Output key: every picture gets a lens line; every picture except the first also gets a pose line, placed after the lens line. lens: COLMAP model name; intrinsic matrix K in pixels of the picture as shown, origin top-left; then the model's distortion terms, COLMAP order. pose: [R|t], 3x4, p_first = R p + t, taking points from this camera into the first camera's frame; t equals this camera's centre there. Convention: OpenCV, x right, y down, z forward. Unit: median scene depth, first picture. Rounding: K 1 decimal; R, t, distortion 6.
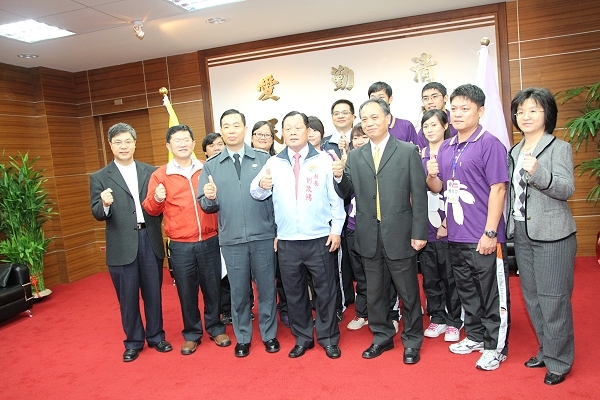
lens RADIAL K [[513.1, 0, 288.2], [0, 513.1, 202.0], [0, 0, 1]] dist [-0.059922, 0.054208]
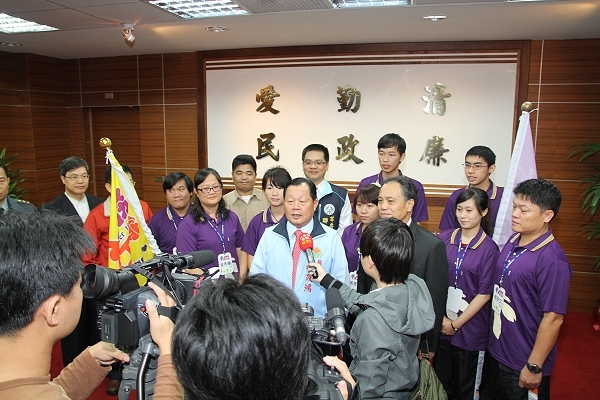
lens RADIAL K [[470.3, 0, 287.6], [0, 470.3, 206.7], [0, 0, 1]] dist [-0.088259, 0.050234]
pose [[0.995278, 0.090933, 0.033952, -0.014219], [-0.093101, 0.993269, 0.068907, -0.089866], [-0.027458, -0.071743, 0.997045, 0.127977]]
